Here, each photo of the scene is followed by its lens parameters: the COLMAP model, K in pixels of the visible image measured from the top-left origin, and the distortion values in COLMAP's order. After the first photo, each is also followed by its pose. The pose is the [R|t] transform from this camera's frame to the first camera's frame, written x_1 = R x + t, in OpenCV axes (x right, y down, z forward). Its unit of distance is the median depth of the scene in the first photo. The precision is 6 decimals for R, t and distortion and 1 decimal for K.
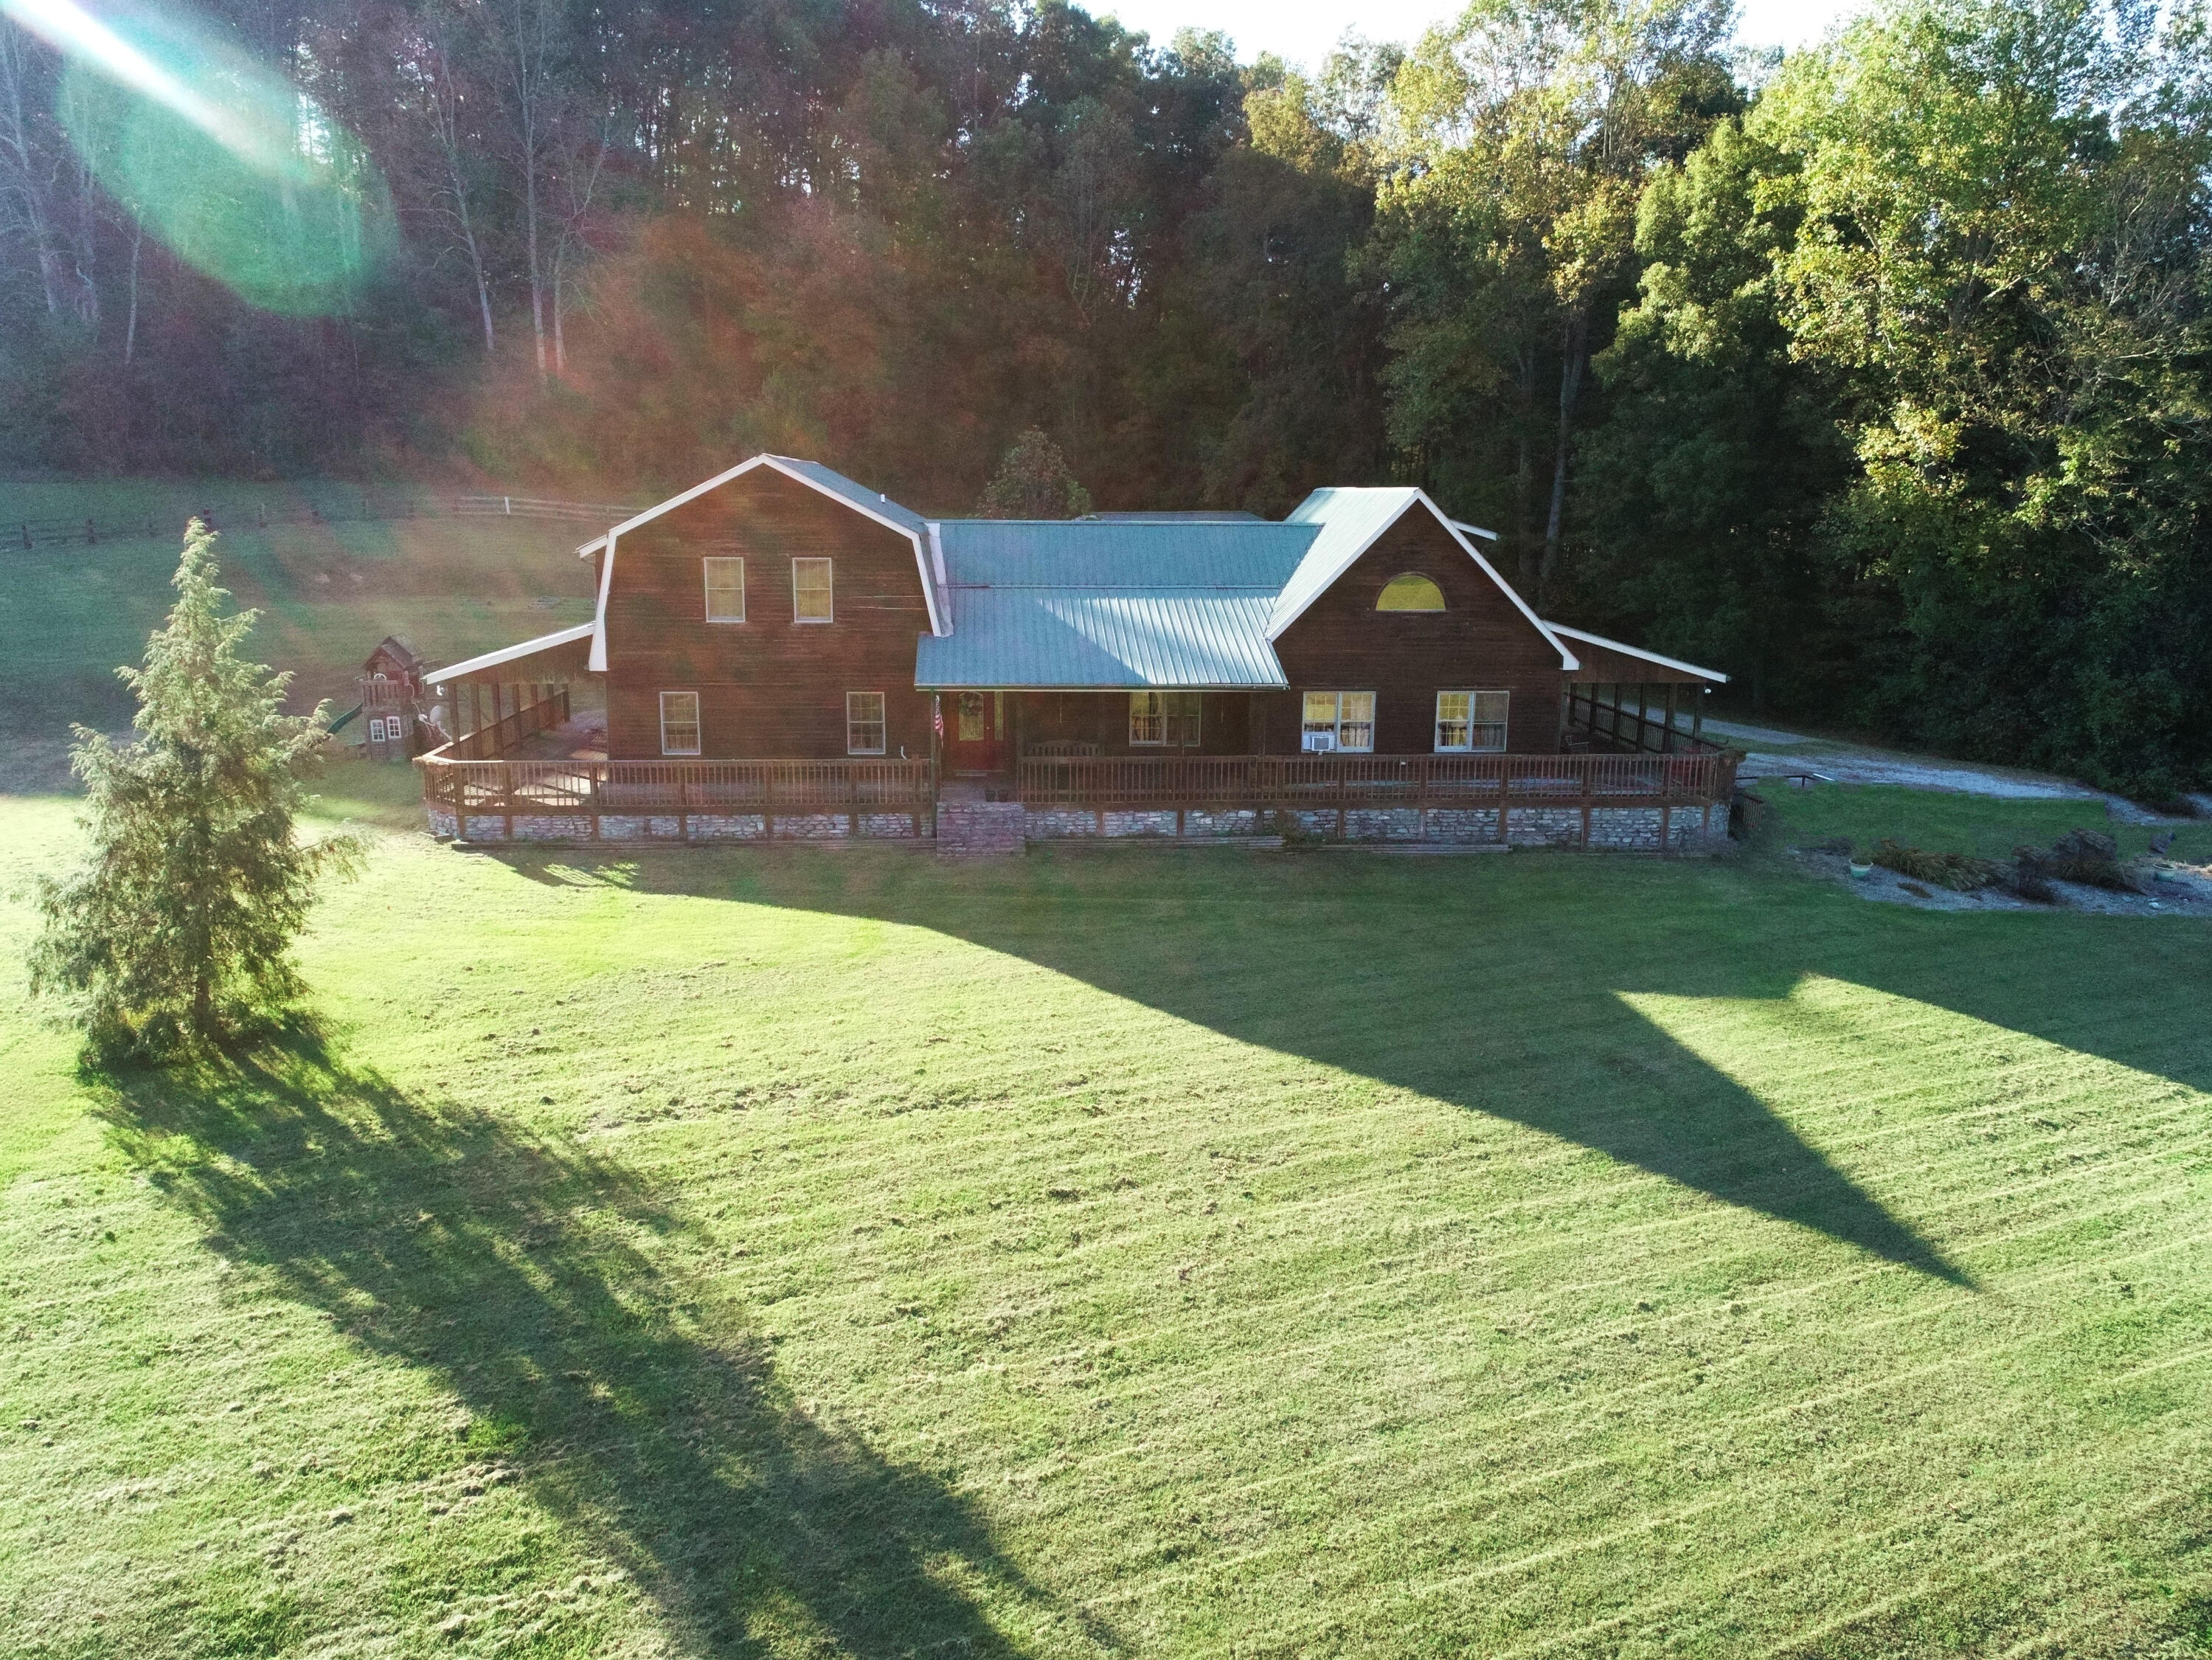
lens RADIAL K [[1749.2, 0, 1110.5], [0, 1749.2, 840.8], [0, 0, 1]] dist [0.001150, -0.000907]
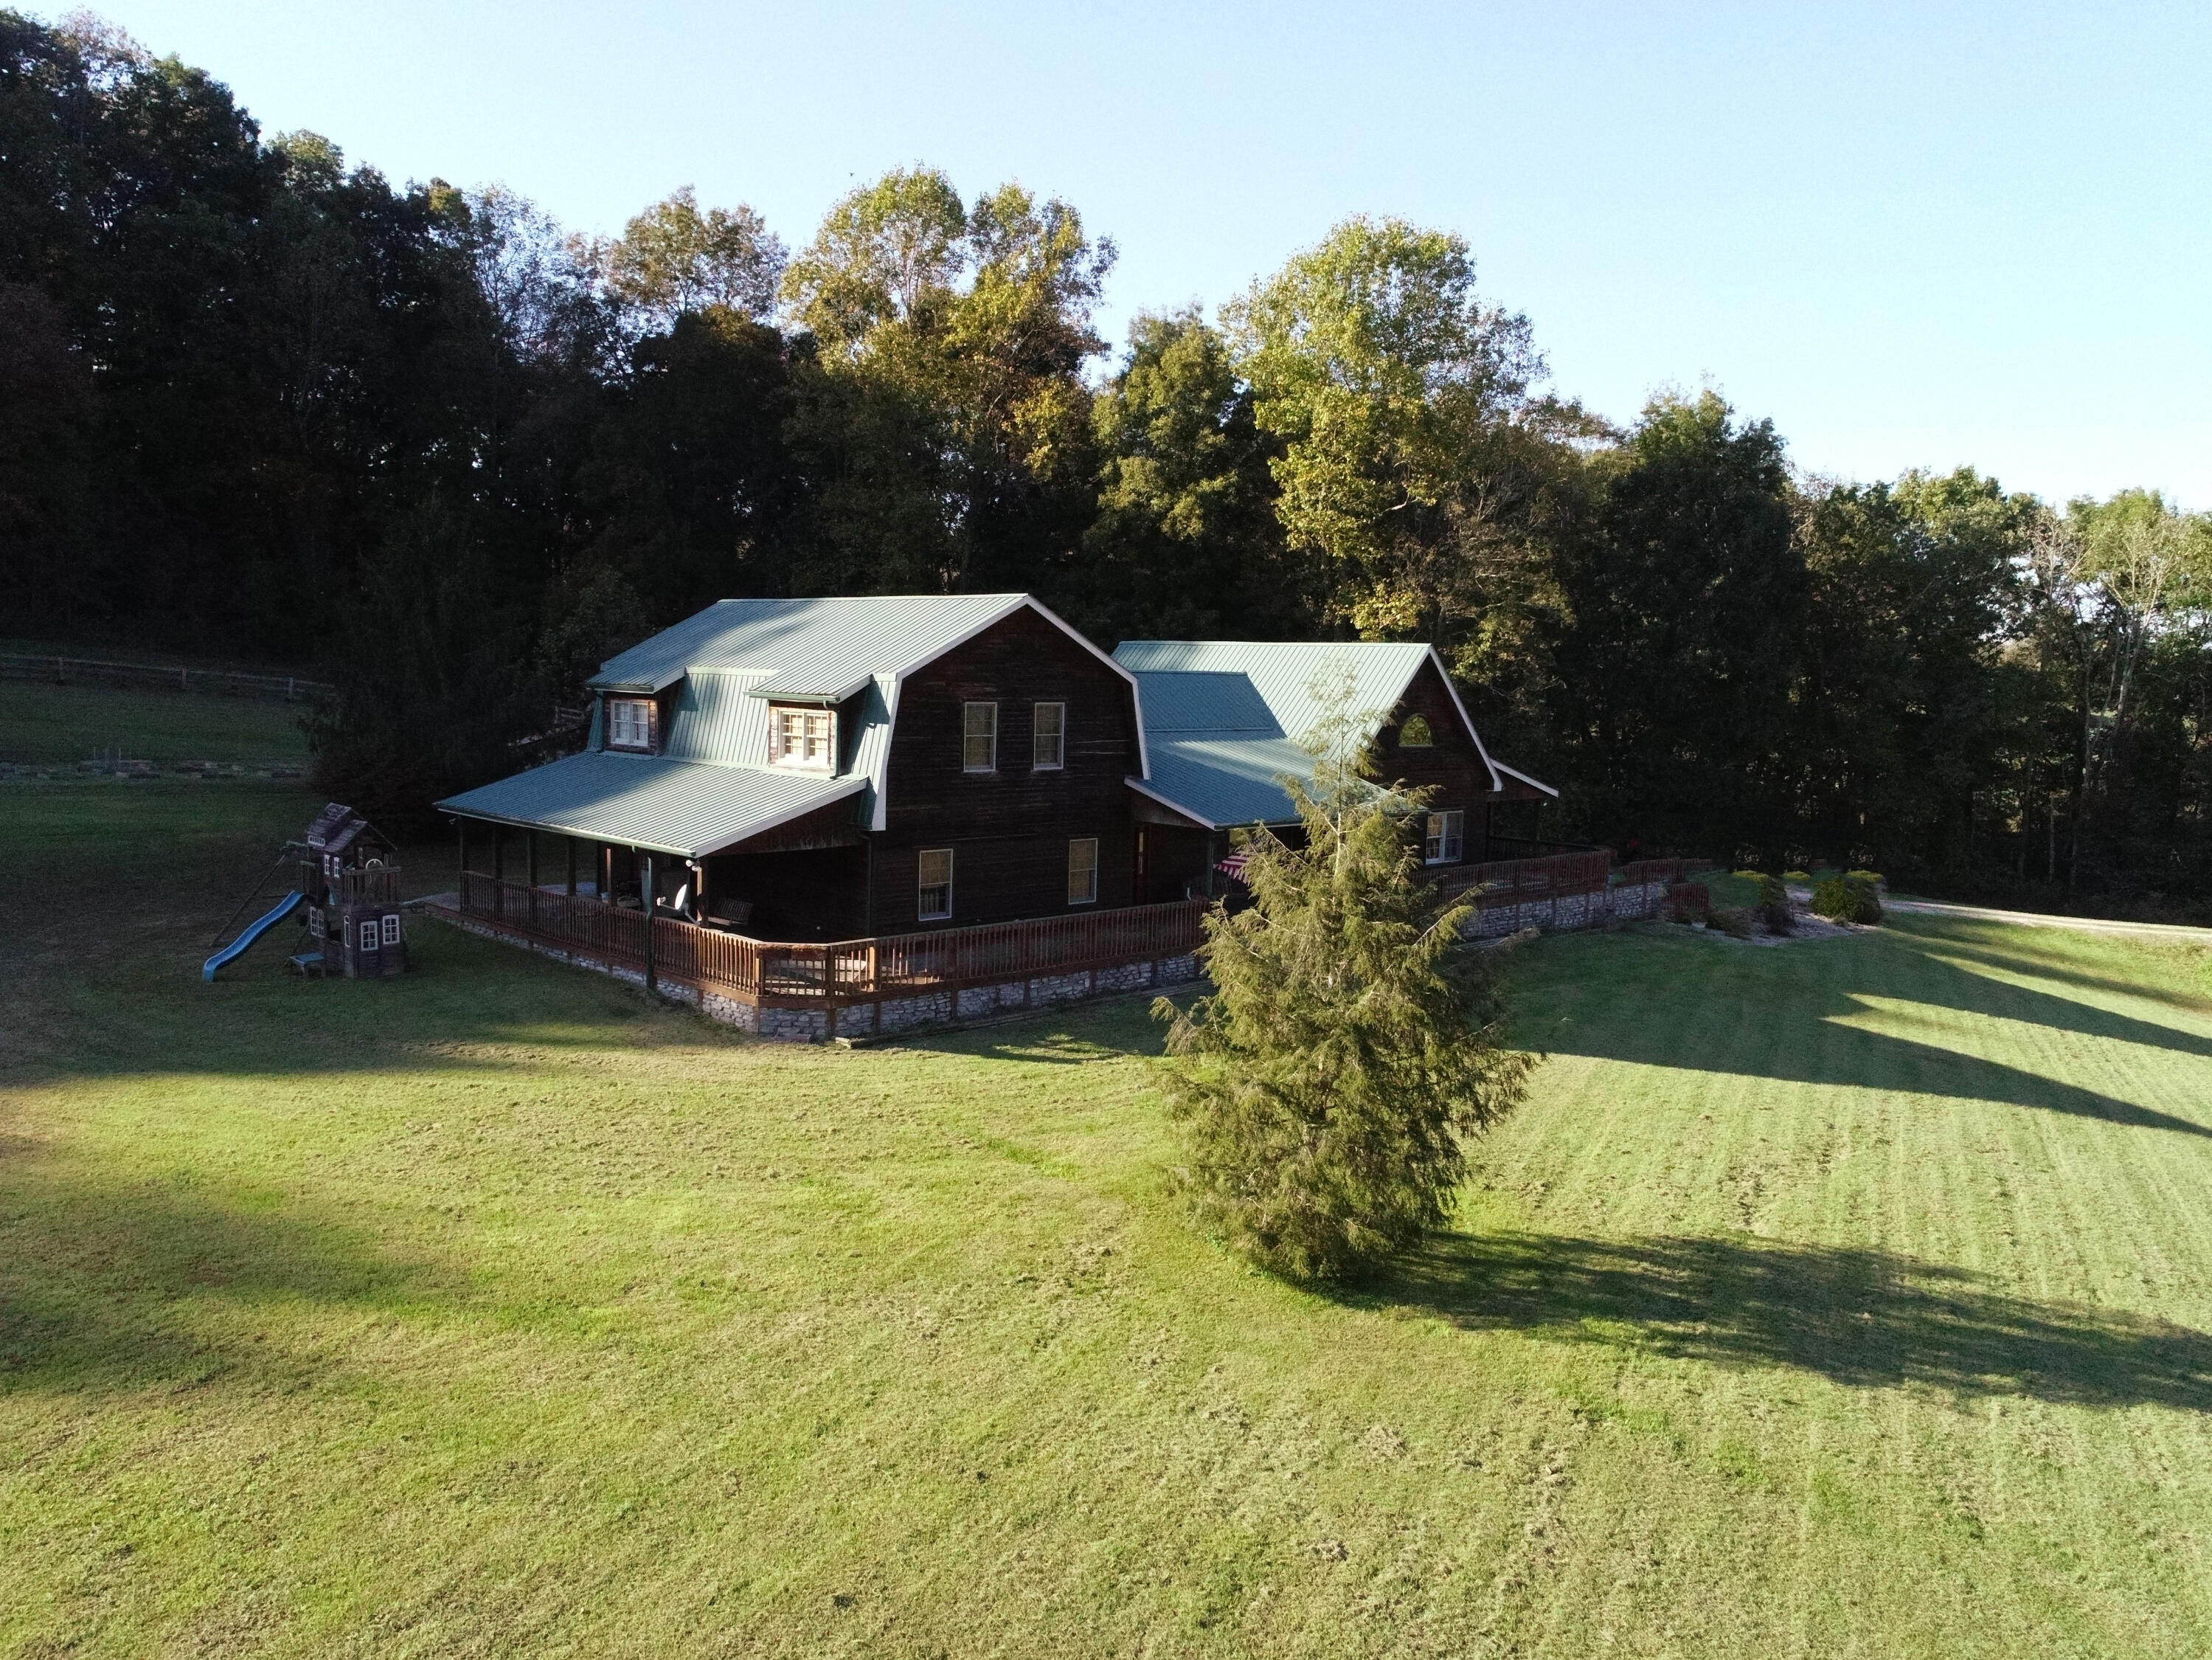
lens RADIAL K [[1749.2, 0, 1098.1], [0, 1749.2, 832.1], [0, 0, 1]] dist [0.001150, -0.000907]
pose [[0.741440, -0.051927, 0.669007, -0.800462], [0.114134, 0.992233, -0.049476, -0.040827], [-0.661241, 0.113040, 0.741608, 0.279742]]
